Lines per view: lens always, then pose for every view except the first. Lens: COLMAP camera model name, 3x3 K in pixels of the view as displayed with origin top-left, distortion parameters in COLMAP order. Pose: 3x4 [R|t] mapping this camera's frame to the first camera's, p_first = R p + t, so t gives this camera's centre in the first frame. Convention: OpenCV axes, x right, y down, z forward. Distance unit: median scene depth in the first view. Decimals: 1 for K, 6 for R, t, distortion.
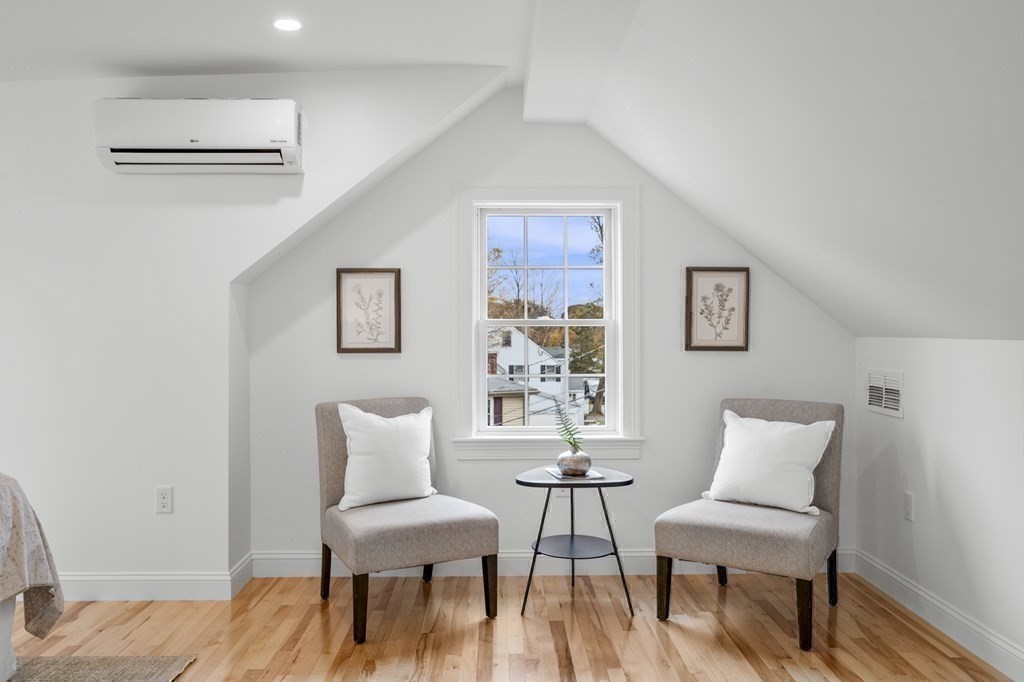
lens RADIAL K [[831.6, 0, 512.1], [0, 831.6, 358.2], [0, 0, 1]] dist [-0.002917, 0.003177]
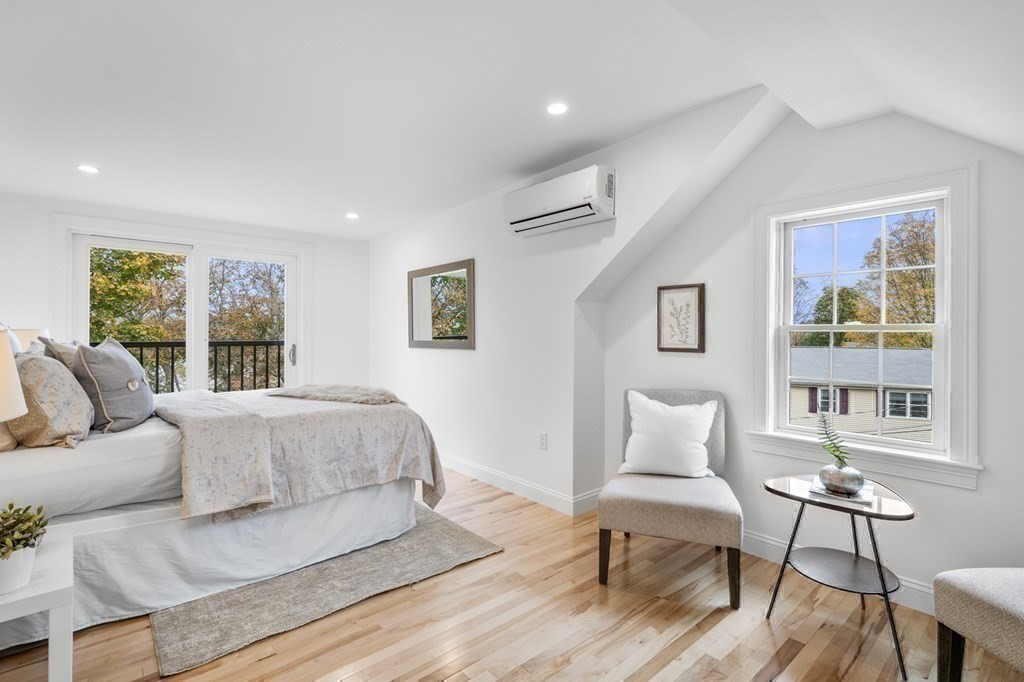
lens RADIAL K [[485.4, 0, 512.0], [0, 485.4, 341.0], [0, 0, 1]] dist [0.001573, 0.000044]
pose [[0.647914, 0.018906, -0.761479, 0.245388], [-0.032669, 0.999462, -0.002982, -0.013945], [0.761013, 0.026809, 0.648183, 0.363023]]
